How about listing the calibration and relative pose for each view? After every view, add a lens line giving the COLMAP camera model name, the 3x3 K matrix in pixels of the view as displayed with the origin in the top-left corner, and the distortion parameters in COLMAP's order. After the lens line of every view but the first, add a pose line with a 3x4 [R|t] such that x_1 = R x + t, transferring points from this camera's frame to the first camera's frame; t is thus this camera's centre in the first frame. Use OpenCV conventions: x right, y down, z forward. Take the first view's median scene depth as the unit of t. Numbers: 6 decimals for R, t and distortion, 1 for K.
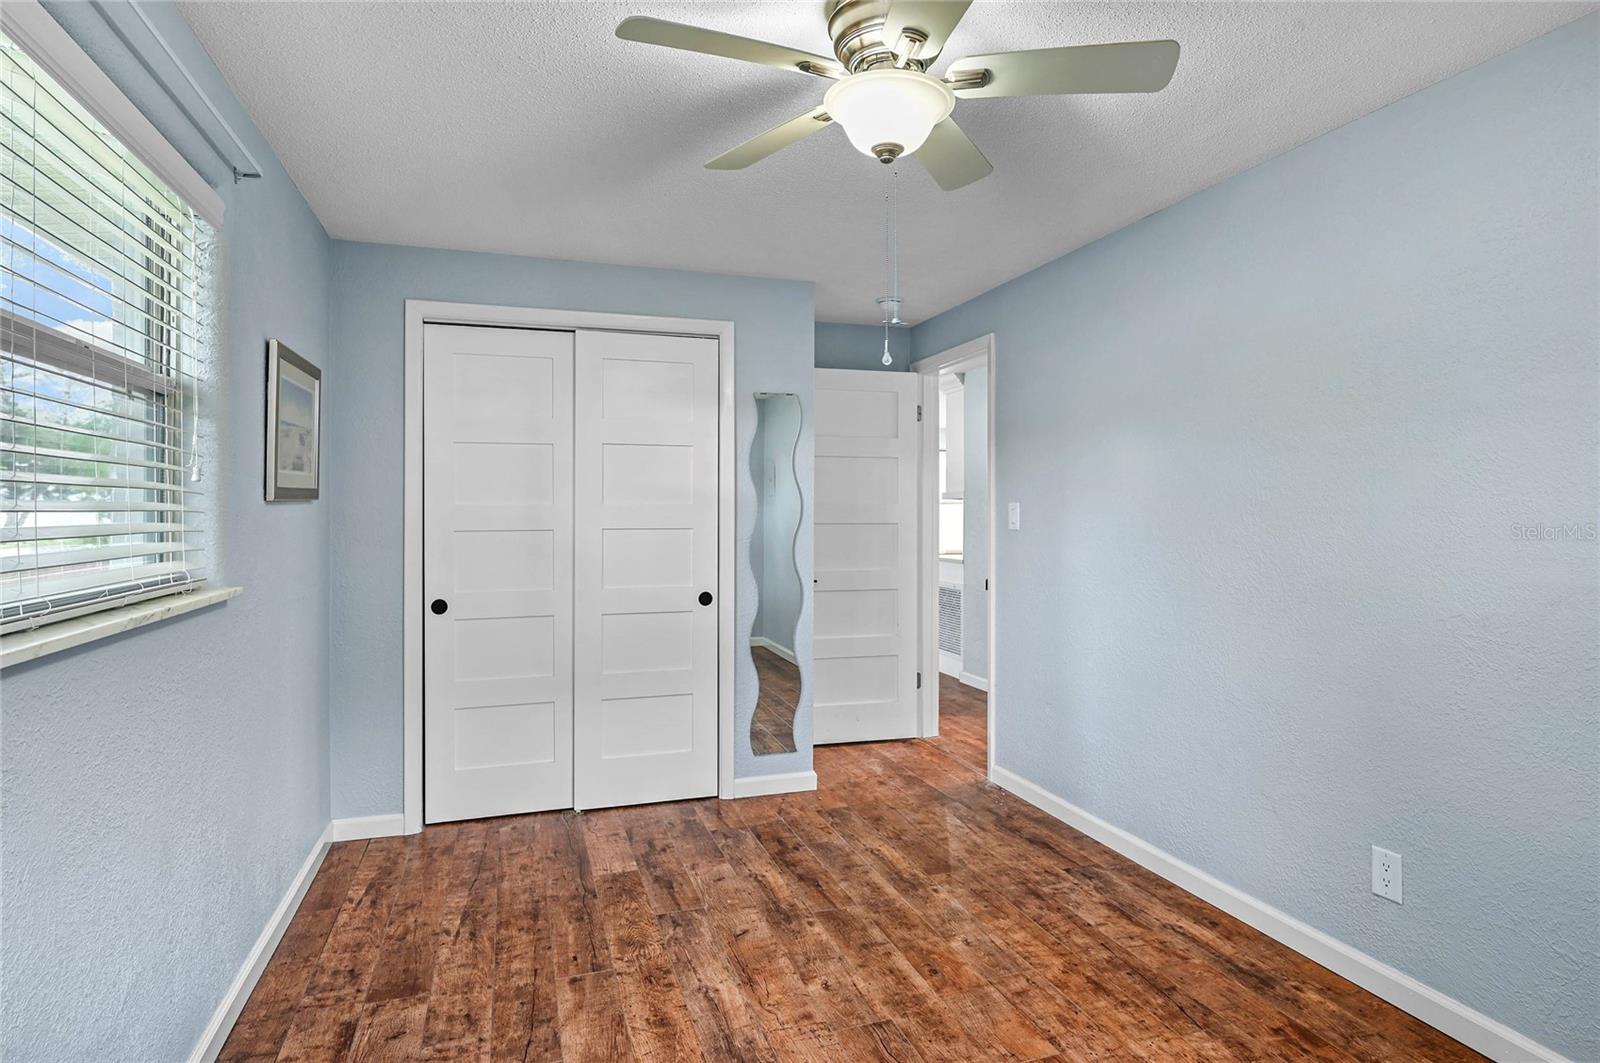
lens RADIAL K [[860.2, 0, 799.5], [0, 860.2, 521.7], [0, 0, 1]] dist [0.001360, 0.000350]
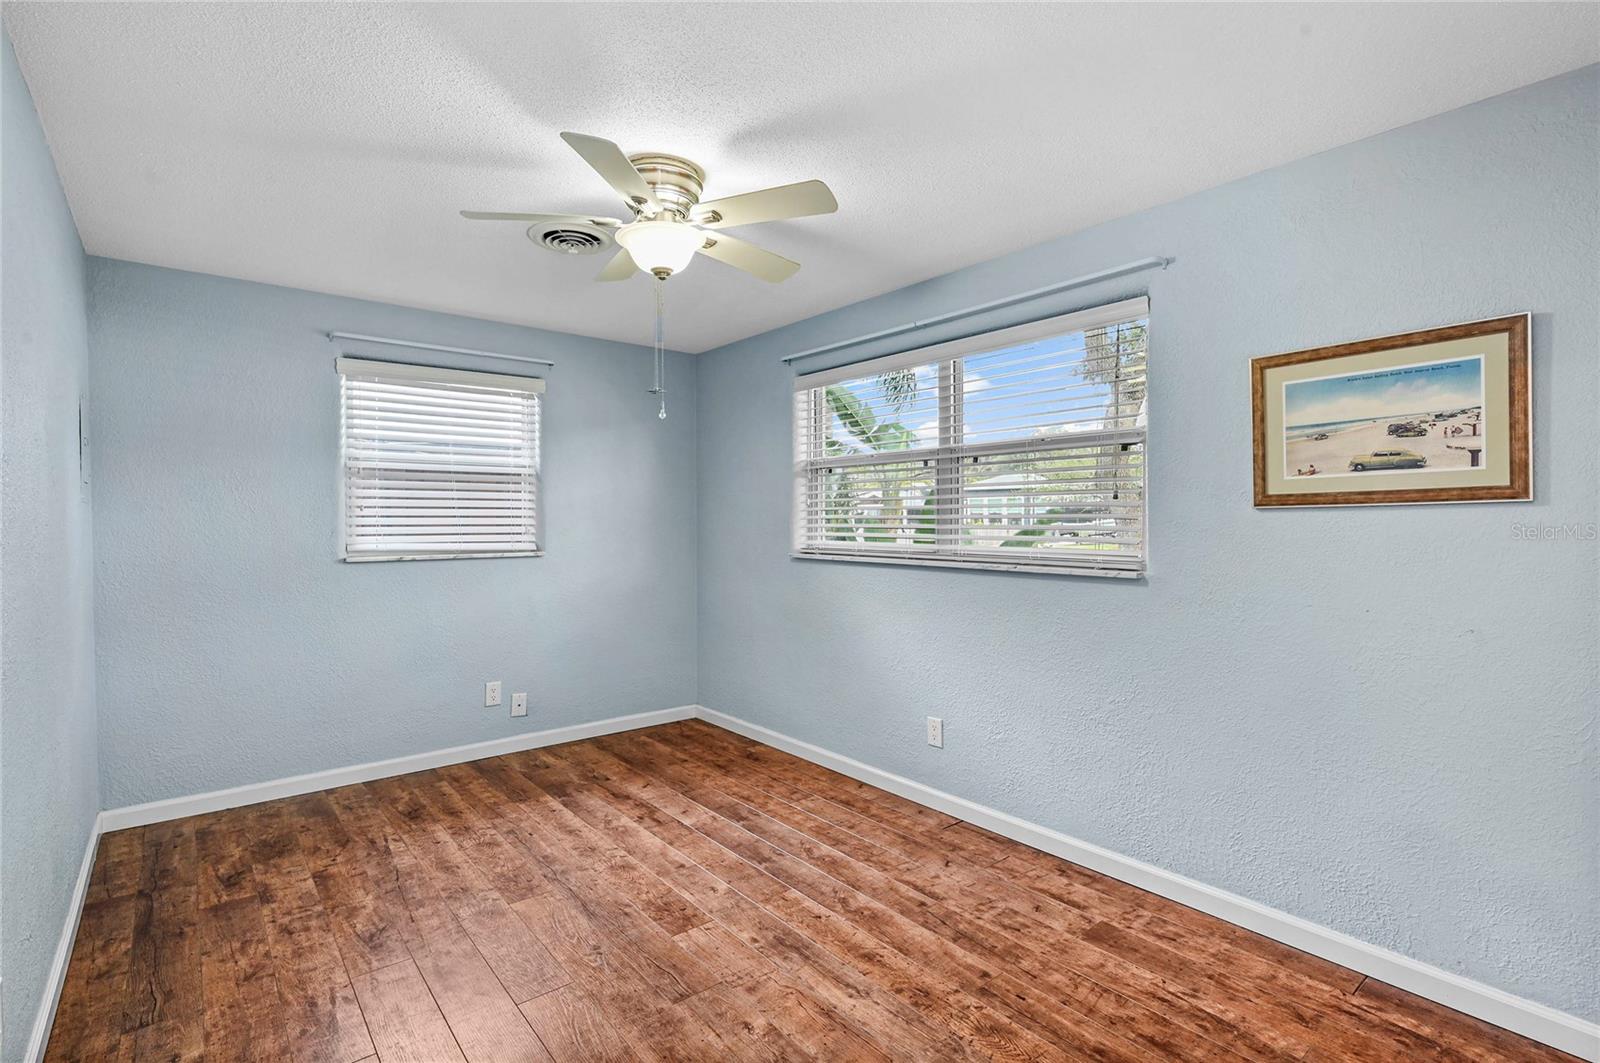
lens RADIAL K [[740.1, 0, 800.6], [0, 740.1, 524.1], [0, 0, 1]] dist [-0.000258, 0.000369]
pose [[-0.932403, 0.003031, -0.361408, 0.271557], [-0.002704, 0.999878, 0.015360, -0.018684], [0.361411, 0.015299, -0.932281, 1.797123]]
